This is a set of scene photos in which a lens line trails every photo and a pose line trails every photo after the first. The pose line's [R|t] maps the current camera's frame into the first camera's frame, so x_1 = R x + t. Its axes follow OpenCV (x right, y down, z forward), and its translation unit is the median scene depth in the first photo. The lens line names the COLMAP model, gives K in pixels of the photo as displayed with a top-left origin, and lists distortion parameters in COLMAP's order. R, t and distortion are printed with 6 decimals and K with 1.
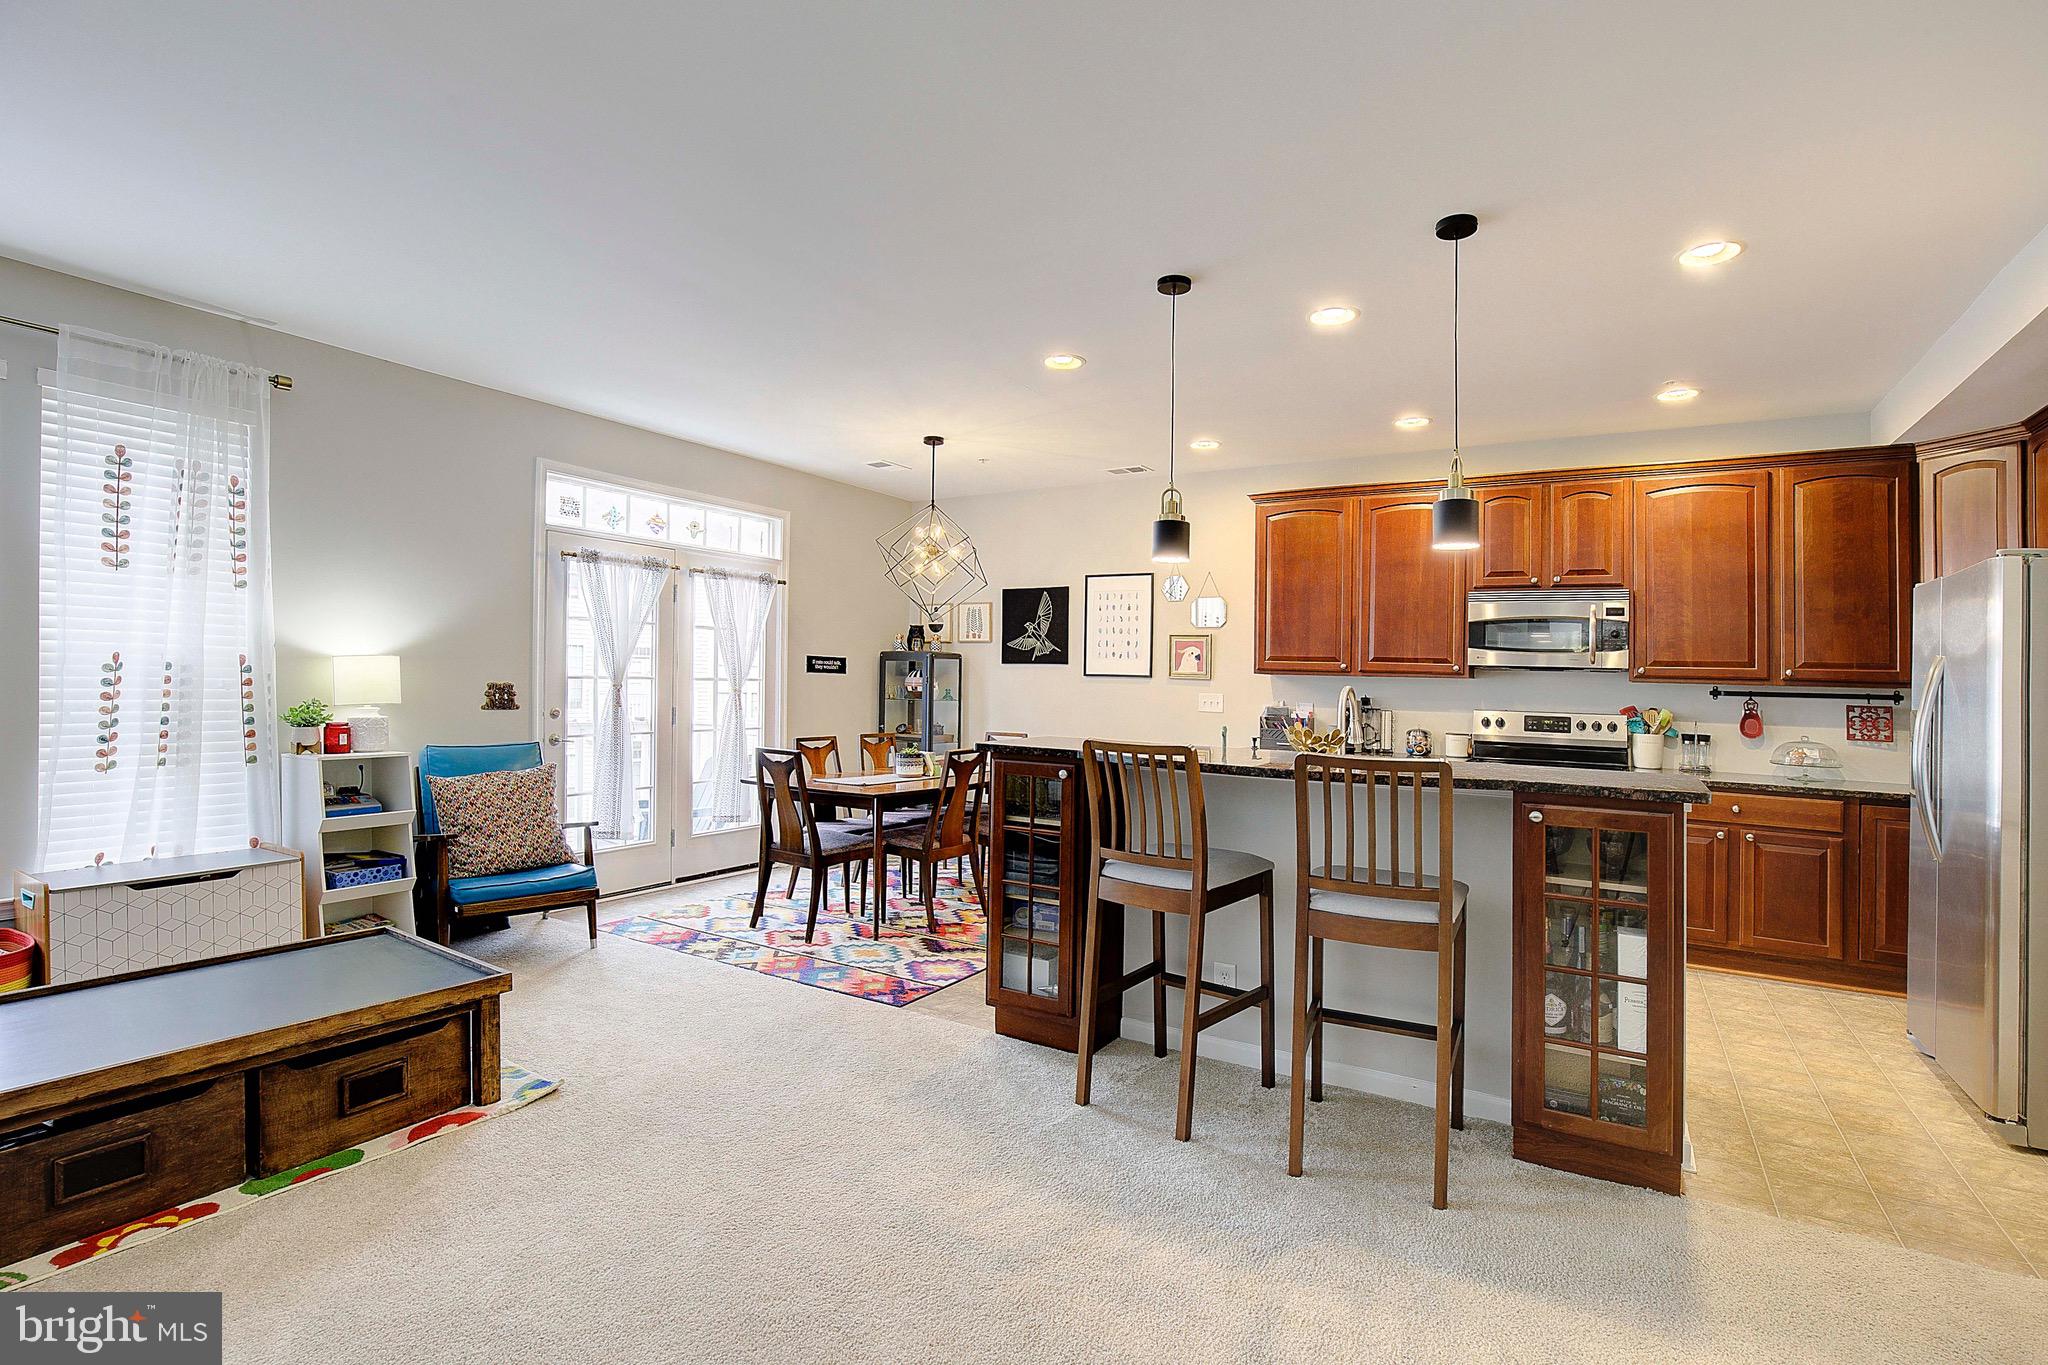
lens RADIAL K [[948.0, 0, 1044.7], [0, 948.0, 694.9], [0, 0, 1]] dist [-0.033085, 0.007647]
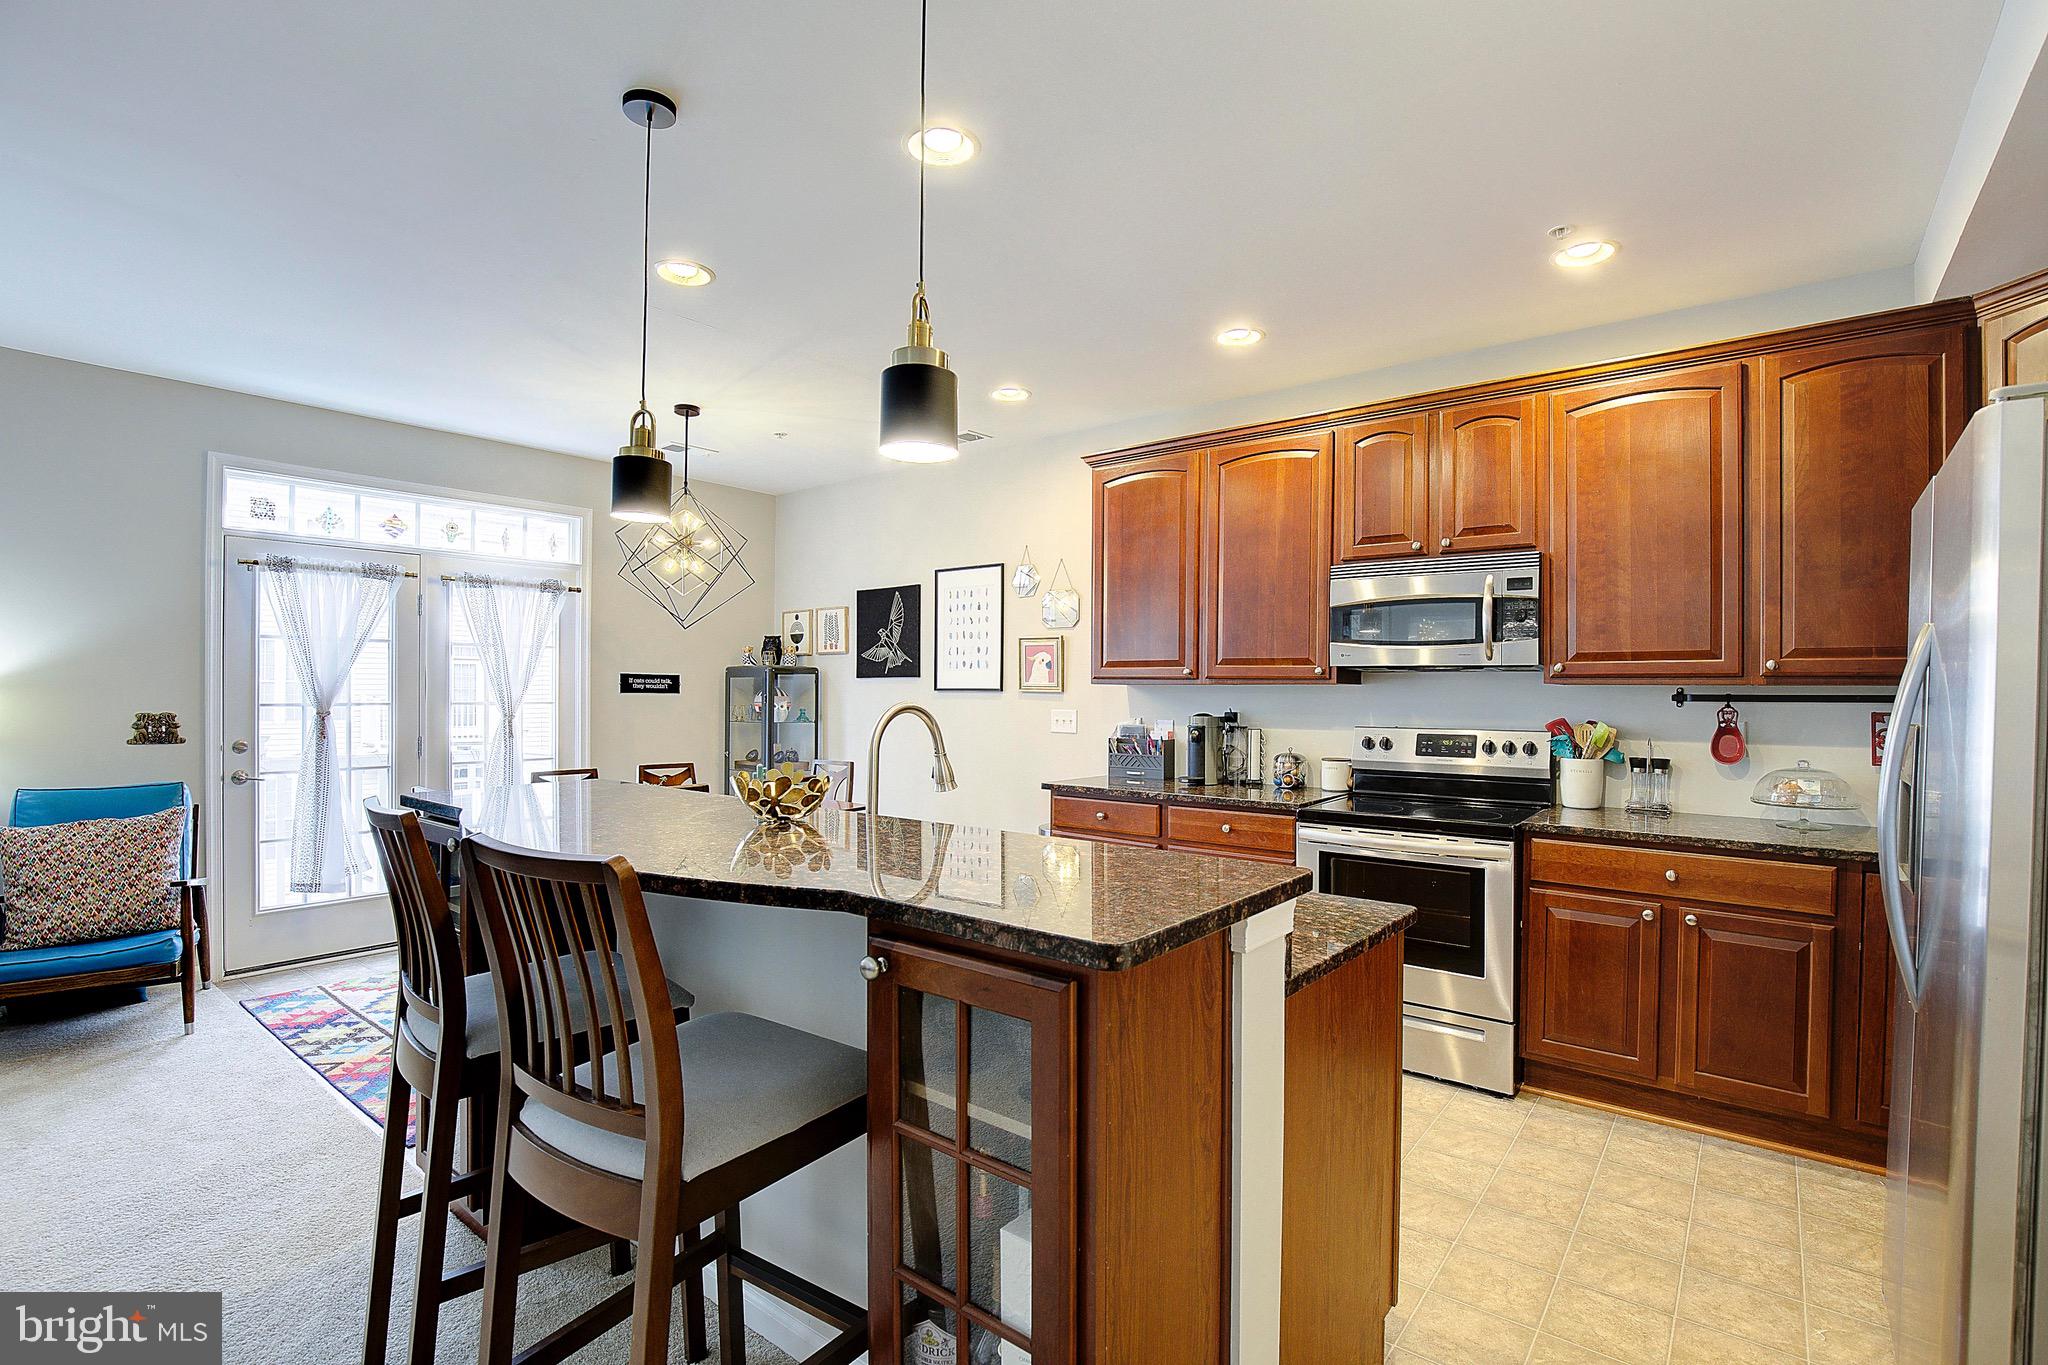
lens RADIAL K [[948.0, 0, 1058.4], [0, 948.0, 725.2], [0, 0, 1]] dist [-0.033085, 0.007647]
pose [[0.992496, -0.015954, -0.121228, 0.340030], [0.017960, 0.999719, 0.015468, -0.000943], [0.120947, -0.017529, 0.992504, 0.255836]]
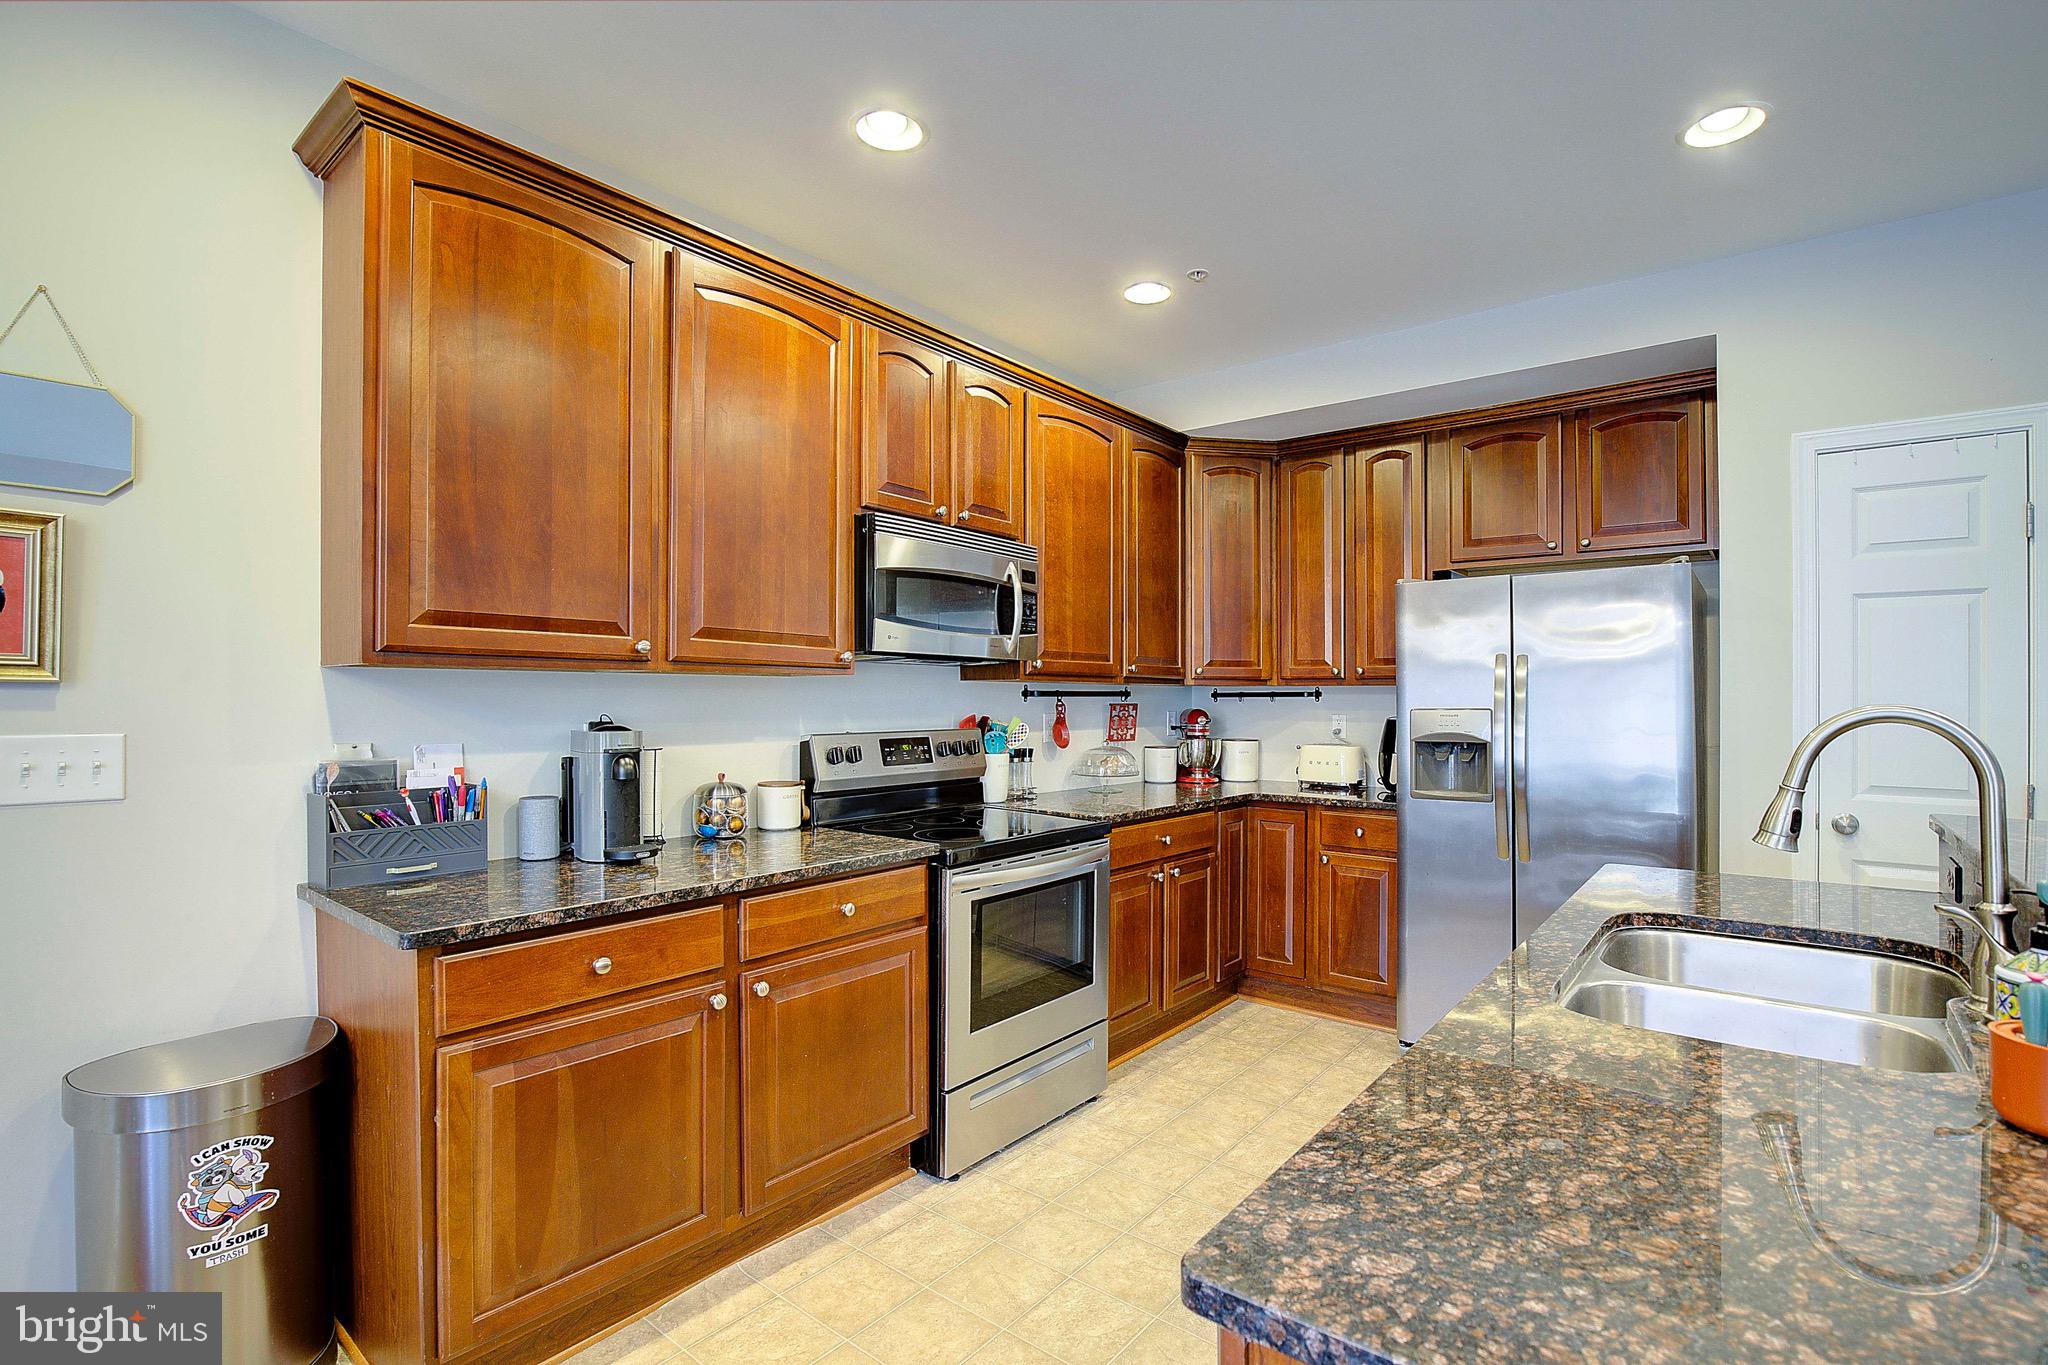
lens RADIAL K [[948.0, 0, 1046.5], [0, 948.0, 715.9], [0, 0, 1]] dist [-0.033085, 0.007647]
pose [[0.111450, -0.046152, 0.992698, -0.065397], [0.014755, 0.998888, 0.044783, -0.018305], [-0.993660, 0.009656, 0.112007, 0.875091]]
